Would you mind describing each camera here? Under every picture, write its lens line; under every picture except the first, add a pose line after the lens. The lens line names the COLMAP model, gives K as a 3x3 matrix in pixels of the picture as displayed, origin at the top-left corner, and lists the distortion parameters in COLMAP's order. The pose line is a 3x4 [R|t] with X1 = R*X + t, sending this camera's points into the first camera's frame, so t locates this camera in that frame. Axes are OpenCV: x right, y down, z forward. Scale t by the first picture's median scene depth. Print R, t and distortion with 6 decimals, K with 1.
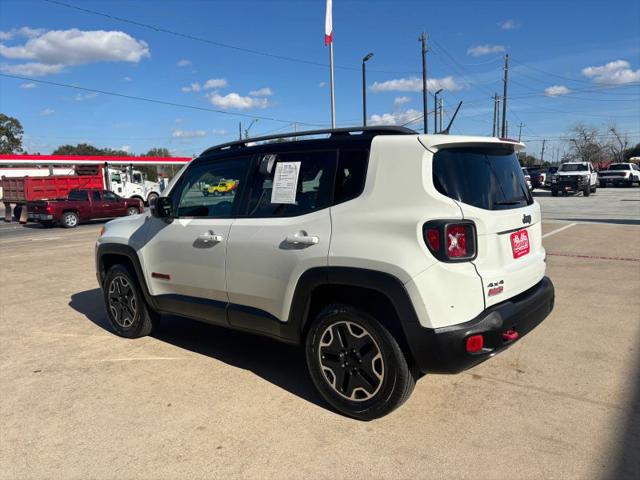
lens RADIAL K [[481.3, 0, 320.0], [0, 481.3, 240.0], [0, 0, 1]] dist [0.006893, 0.002993]
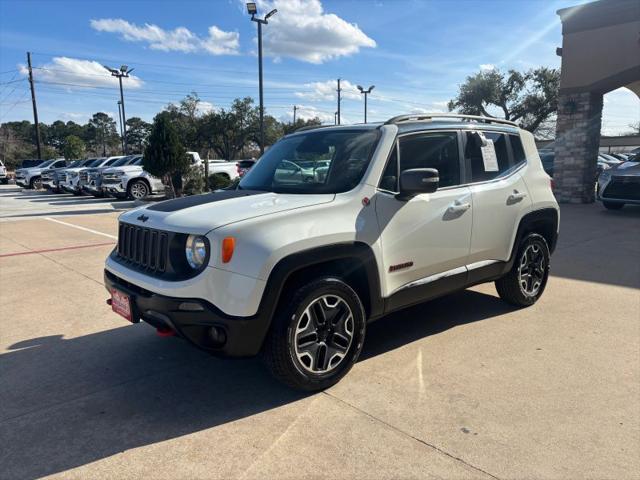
lens RADIAL K [[484.6, 0, 320.0], [0, 484.6, 240.0], [0, 0, 1]] dist [0.023427, 0.001244]
pose [[0.189036, -0.127838, 0.973613, -1.140272], [0.132120, 0.985786, 0.103784, -0.072201], [-0.973041, 0.109015, 0.203239, 0.949530]]
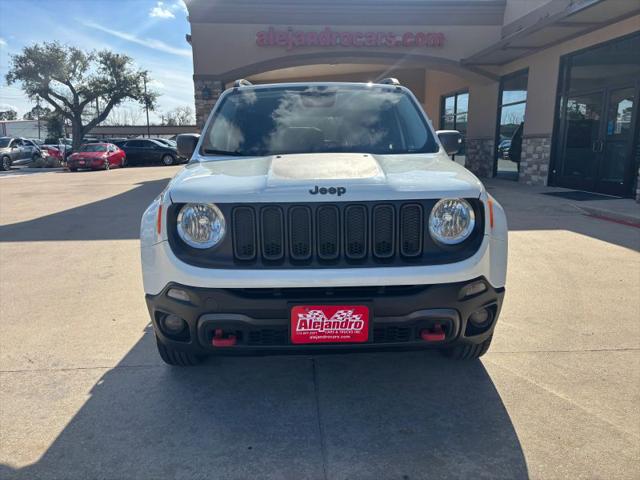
lens RADIAL K [[485.5, 0, 320.0], [0, 485.5, 240.0], [0, 0, 1]] dist [0.006530, -0.004207]
pose [[-0.651162, -0.114339, 0.750276, -0.829531], [0.115691, 0.962078, 0.247025, -0.134846], [-0.750069, 0.247654, -0.613241, 1.678391]]
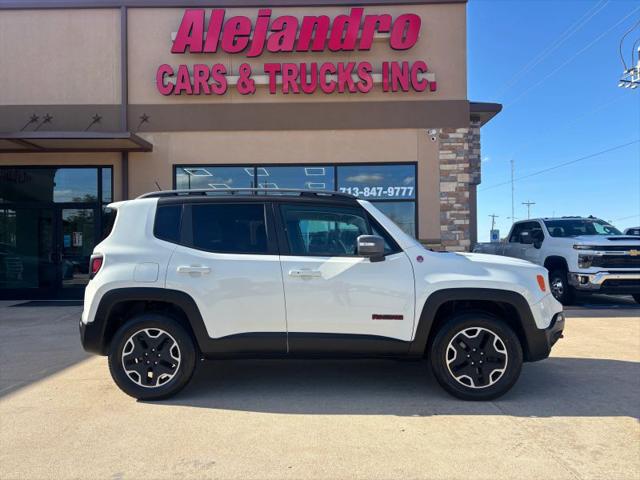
lens RADIAL K [[485.5, 0, 320.0], [0, 485.5, 240.0], [0, 0, 1]] dist [0.006530, -0.004207]
pose [[-0.815080, 0.016929, -0.579102, 0.591073], [-0.038621, 0.995762, 0.083469, -0.195312], [0.578060, 0.090400, -0.810971, 1.992017]]
